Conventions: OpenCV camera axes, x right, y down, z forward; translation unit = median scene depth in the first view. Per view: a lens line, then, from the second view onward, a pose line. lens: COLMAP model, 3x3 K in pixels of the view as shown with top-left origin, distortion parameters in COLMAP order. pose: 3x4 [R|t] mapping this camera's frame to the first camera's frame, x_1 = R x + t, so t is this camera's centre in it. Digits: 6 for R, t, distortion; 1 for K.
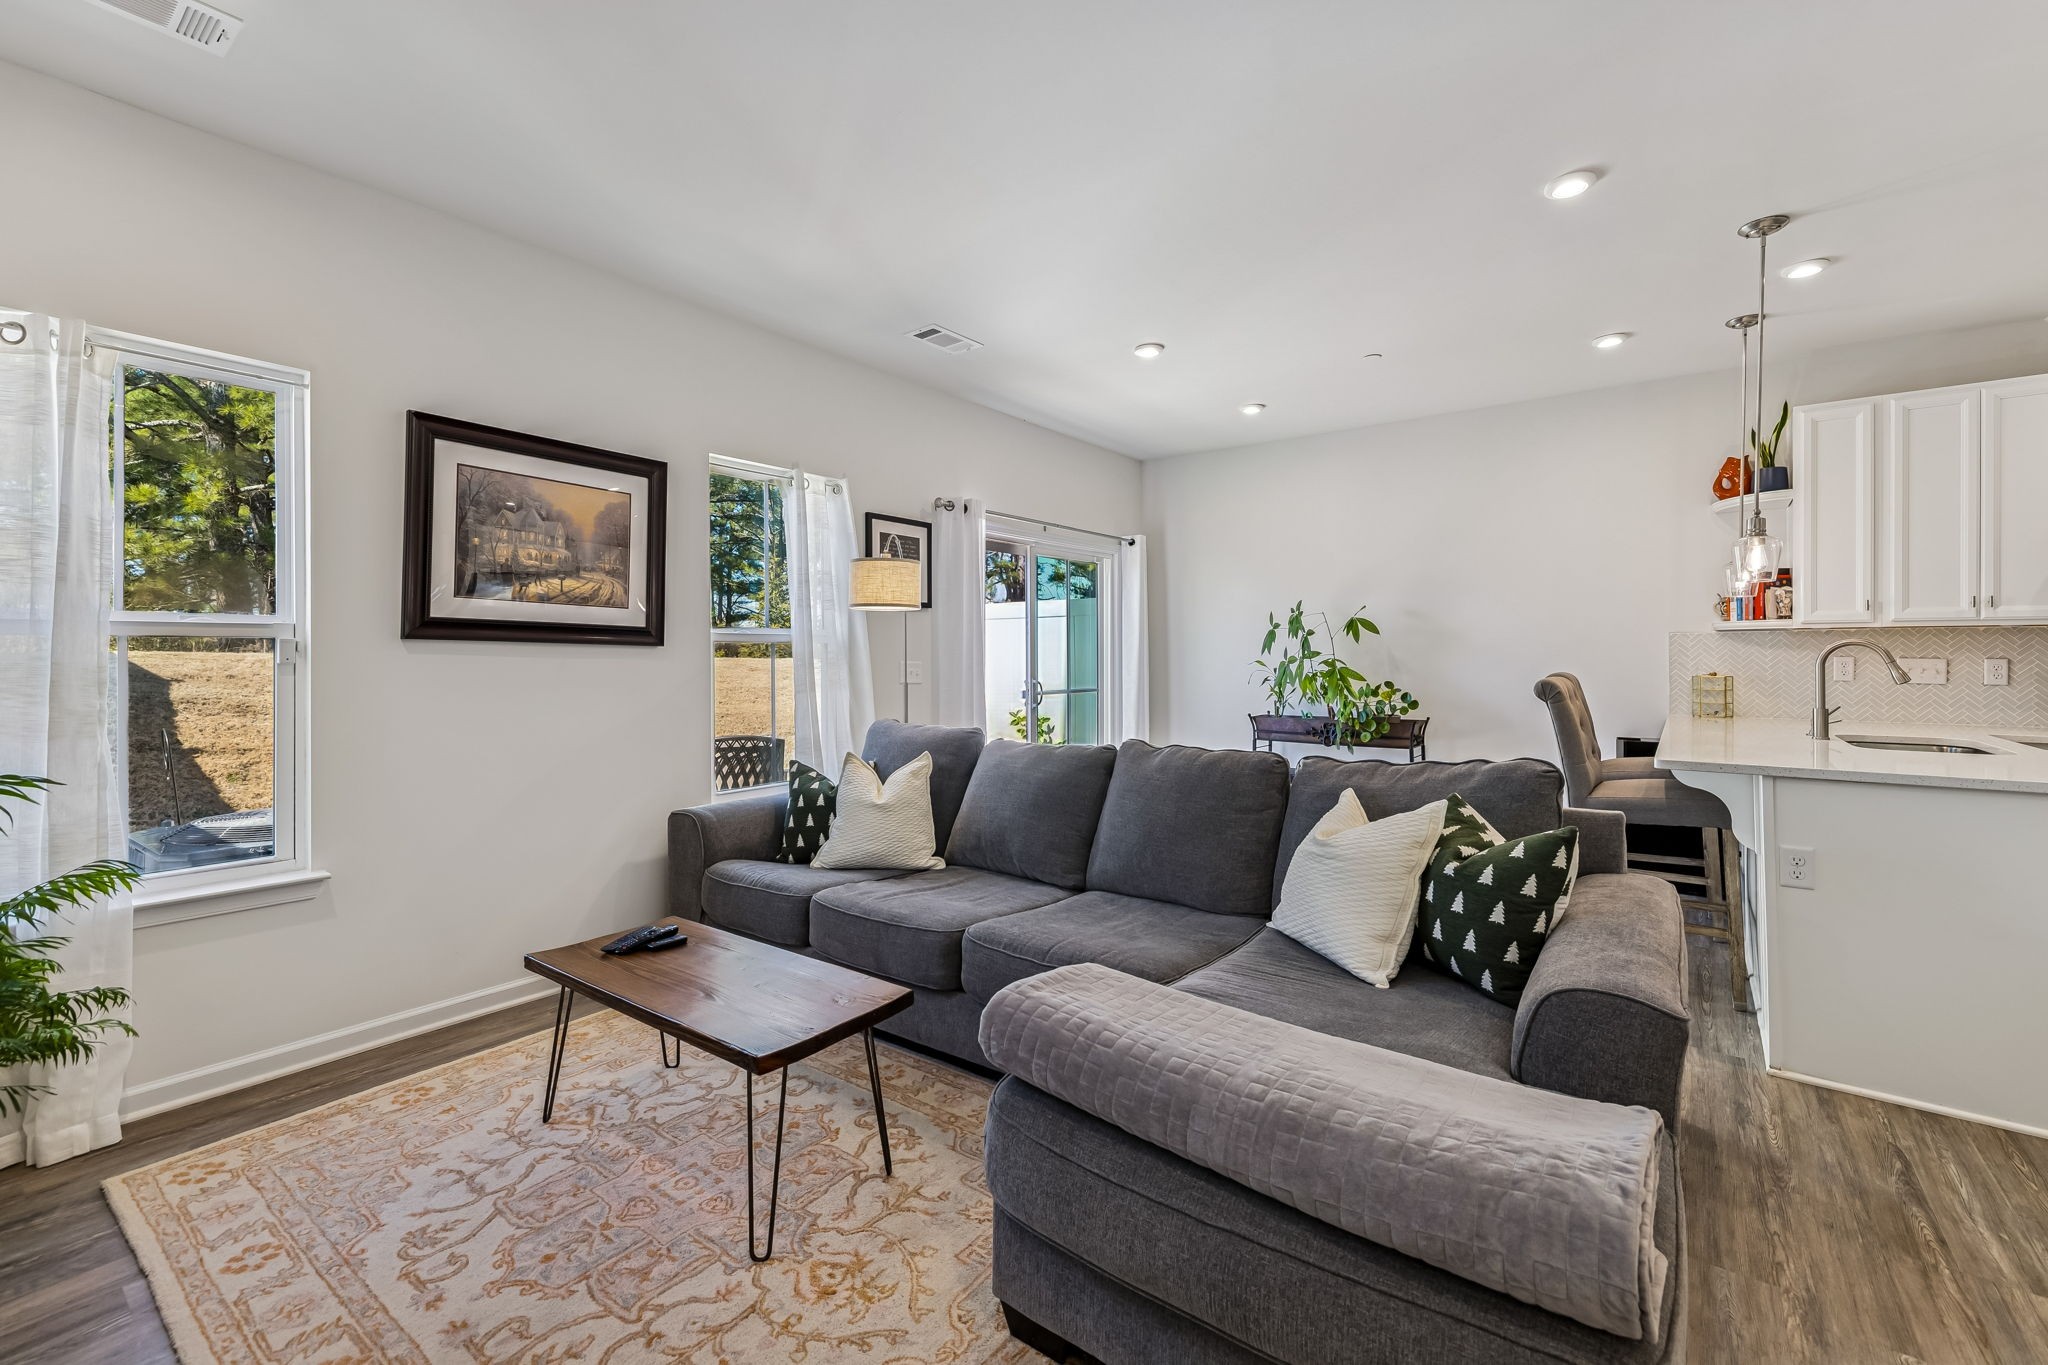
lens RADIAL K [[863.6, 0, 1020.2], [0, 863.6, 663.2], [0, 0, 1]] dist [0.000668, 0.000174]
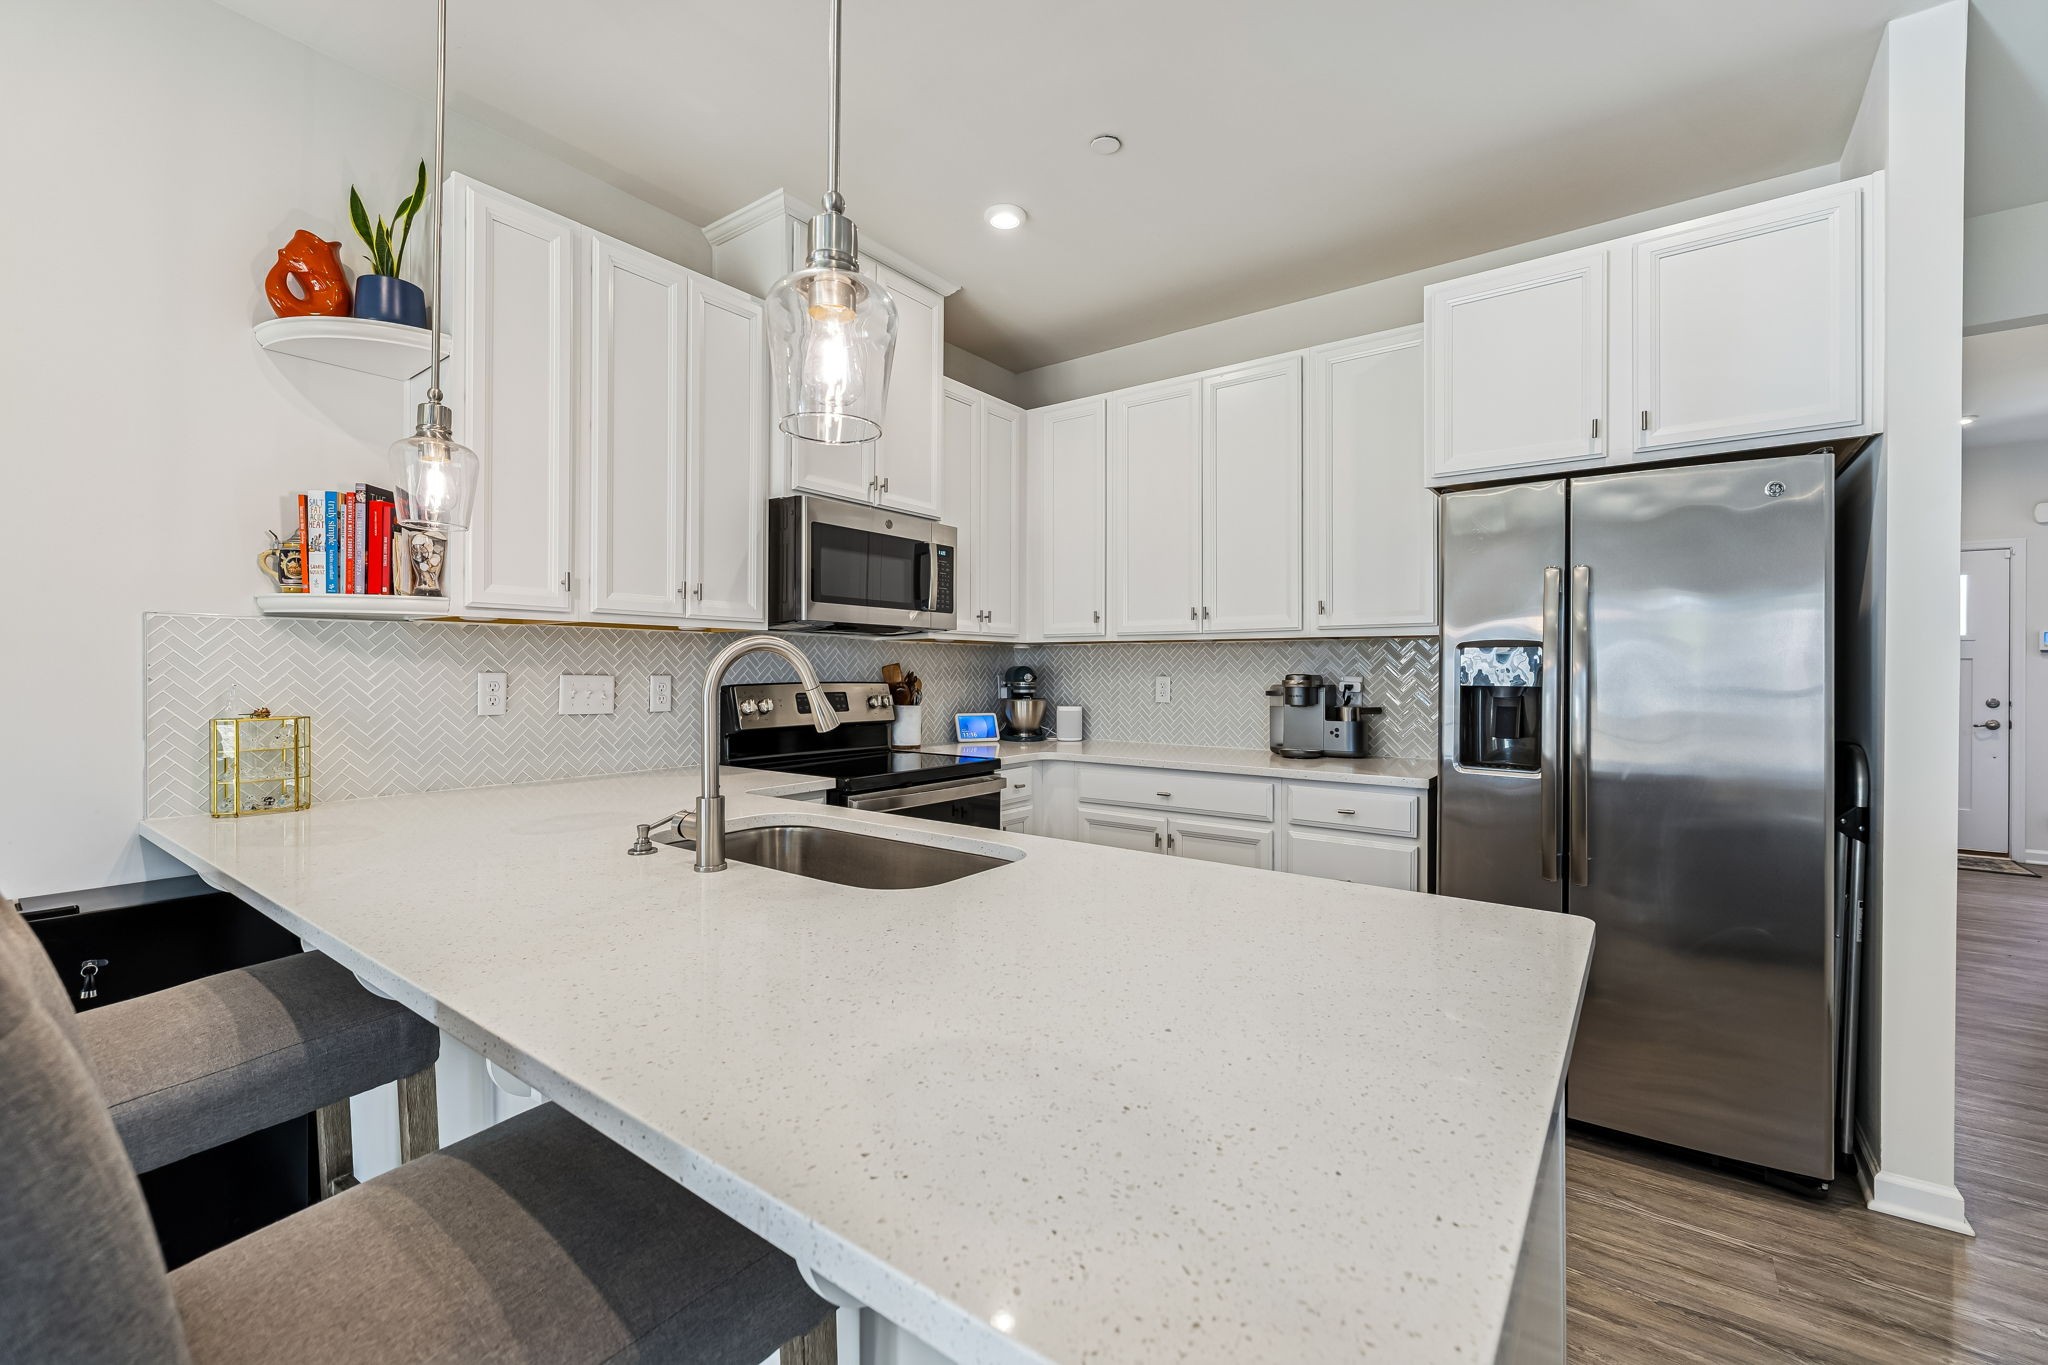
lens RADIAL K [[860.1, 0, 1012.3], [0, 860.1, 664.3], [0, 0, 1]] dist [0.001588, -0.000425]
pose [[-0.014149, 0.005663, 0.999884, 0.484412], [0.004578, 0.999974, -0.005599, -0.010313], [-0.999889, 0.004498, -0.014175, 0.837133]]
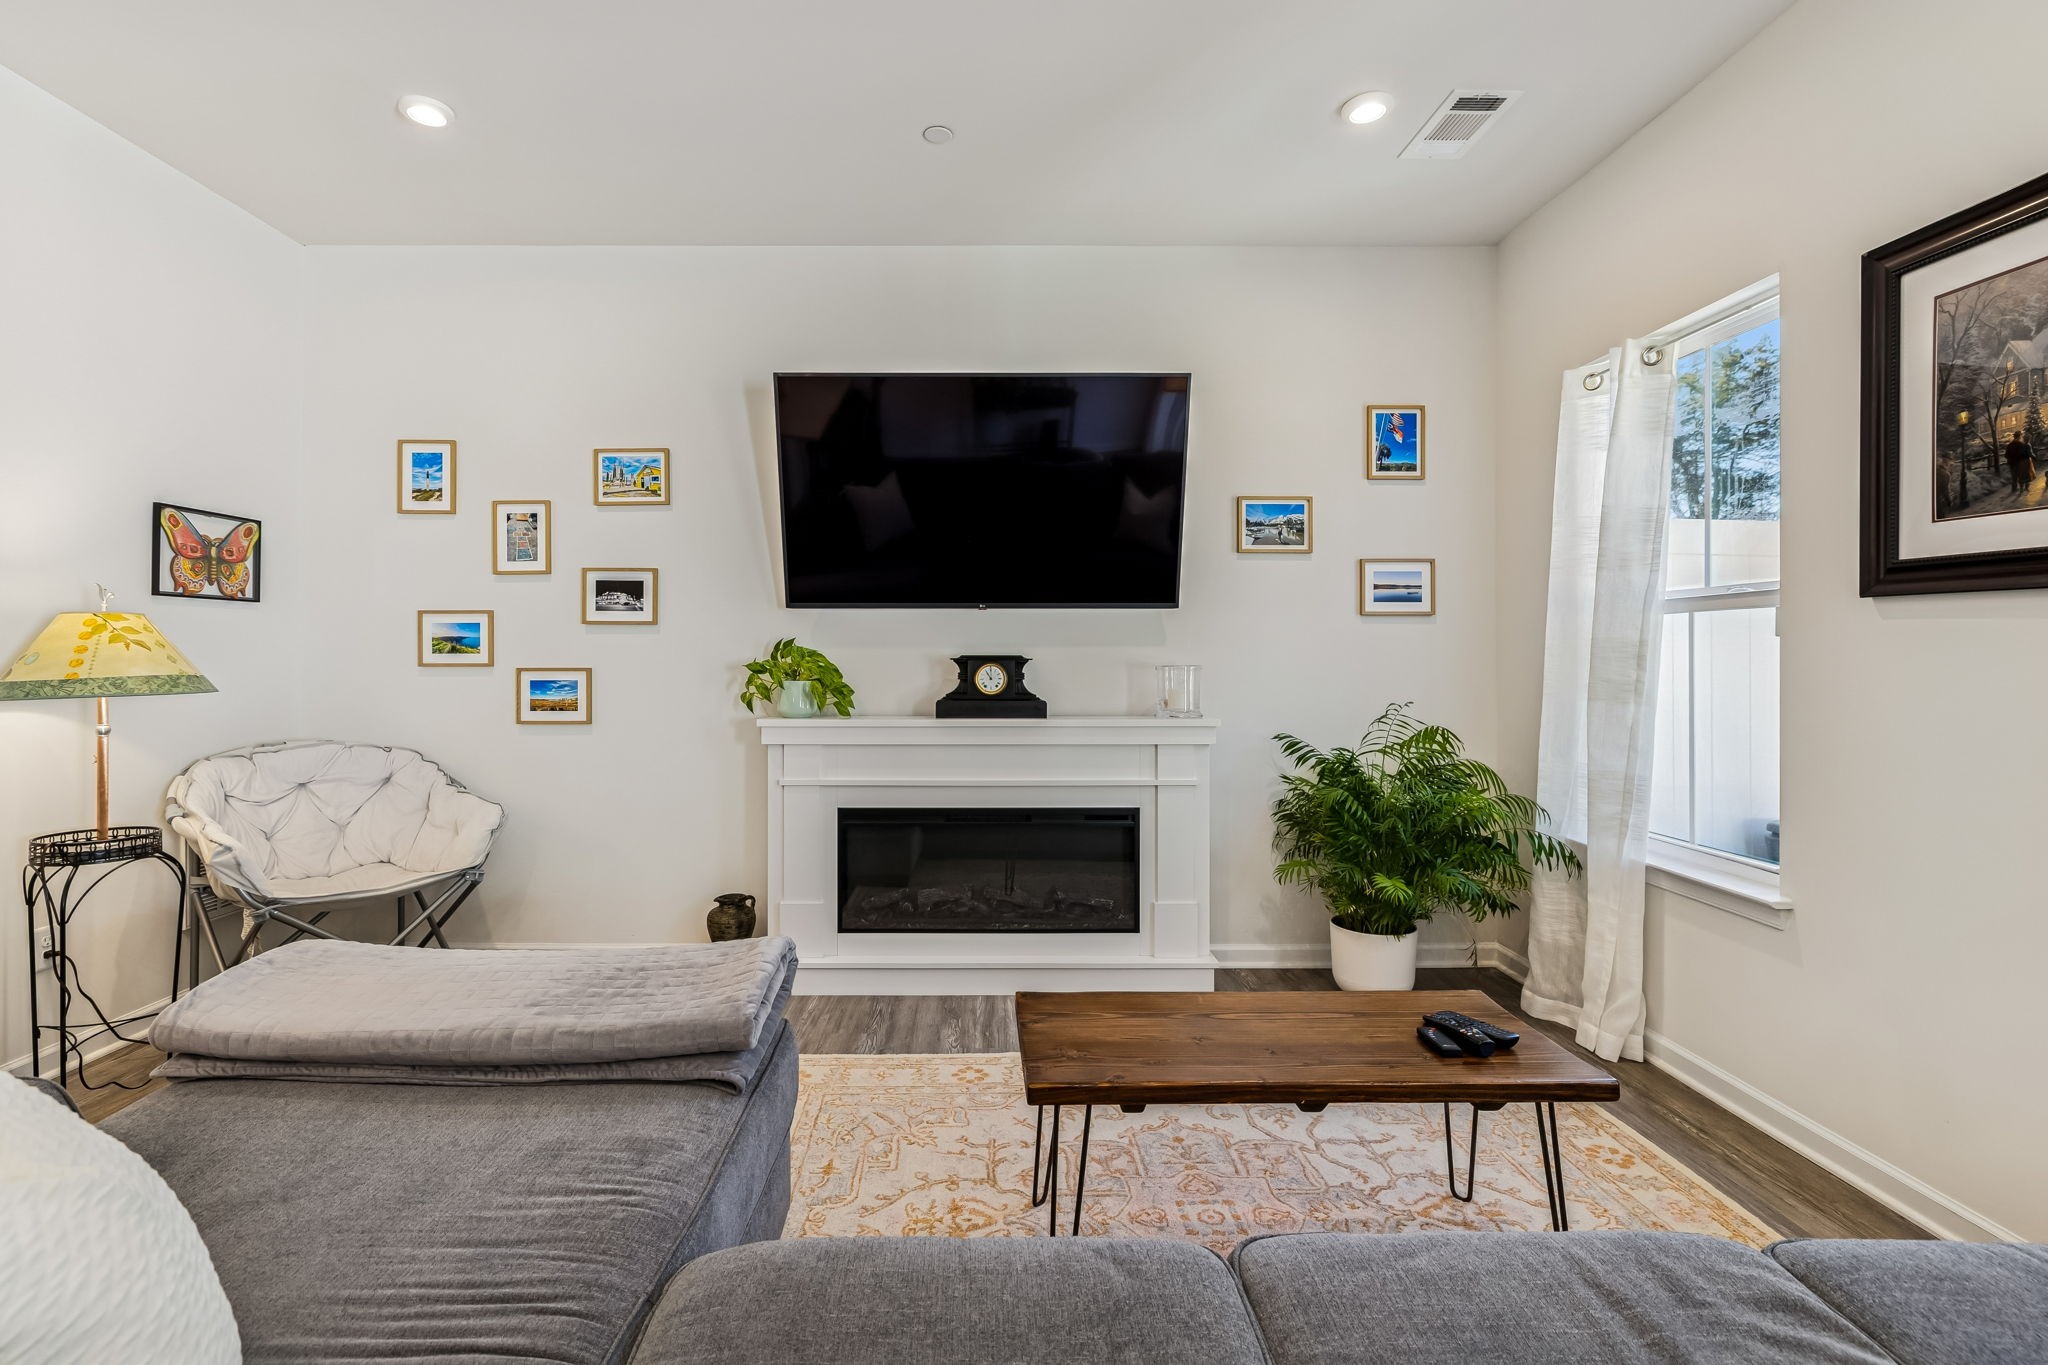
lens RADIAL K [[928.2, 0, 985.8], [0, 928.2, 658.2], [0, 0, 1]] dist [-0.004244, 0.000351]
pose [[-0.793742, 0.003499, -0.608244, 0.221392], [-0.001031, 0.999974, 0.007099, 0.012043], [0.608254, 0.006262, -0.793718, 0.950514]]
